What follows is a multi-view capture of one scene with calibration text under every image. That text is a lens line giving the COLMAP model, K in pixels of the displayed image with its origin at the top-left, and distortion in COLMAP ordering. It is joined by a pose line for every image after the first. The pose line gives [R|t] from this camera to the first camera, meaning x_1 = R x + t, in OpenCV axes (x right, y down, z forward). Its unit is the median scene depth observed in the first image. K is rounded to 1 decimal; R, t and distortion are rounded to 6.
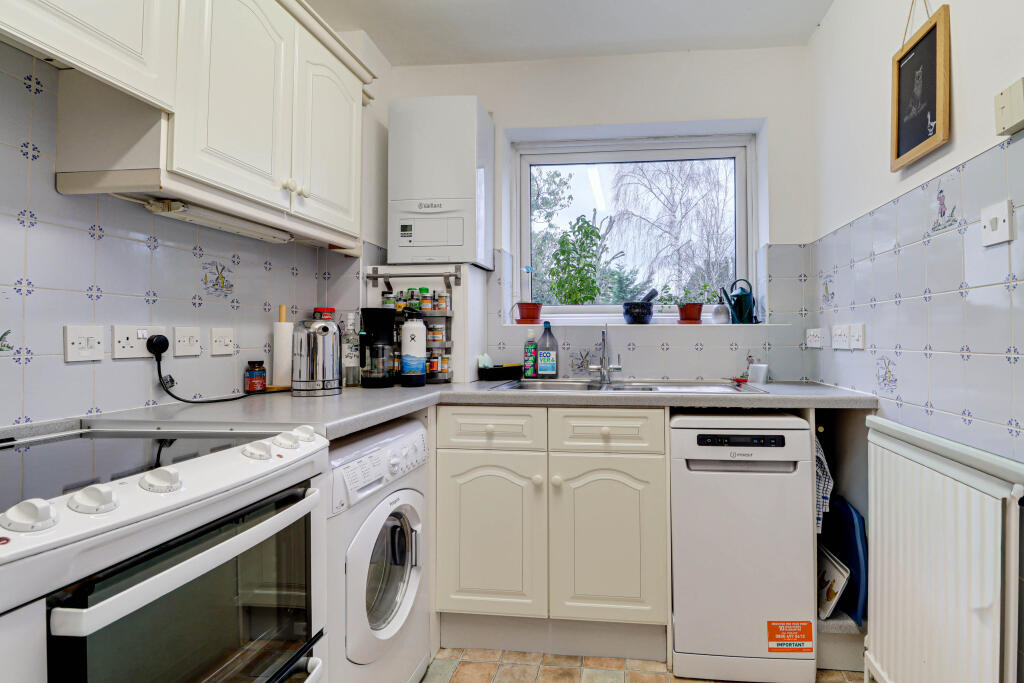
lens RADIAL K [[529.4, 0, 512.4], [0, 529.4, 323.4], [0, 0, 1]] dist [-0.010263, -0.000514]
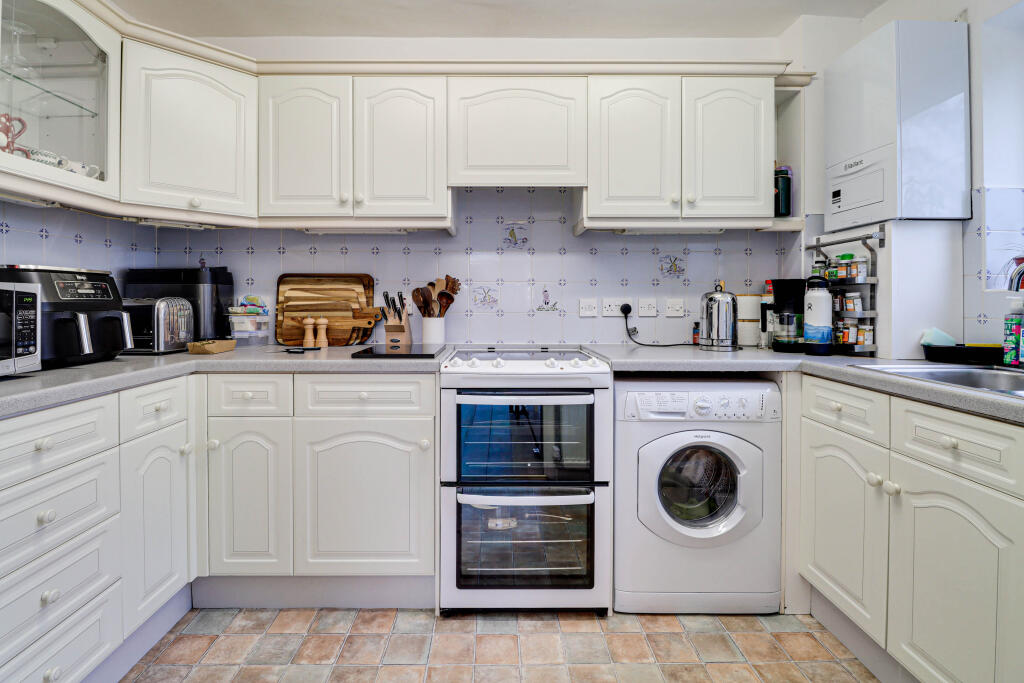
lens RADIAL K [[488.2, 0, 509.6], [0, 488.2, 301.8], [0, 0, 1]] dist [-0.000549, -0.012168]
pose [[0.130631, 0.002448, -0.991428, 0.715942], [0.026518, 0.999631, 0.005963, -0.003284], [0.991076, -0.027069, 0.130518, 0.329661]]
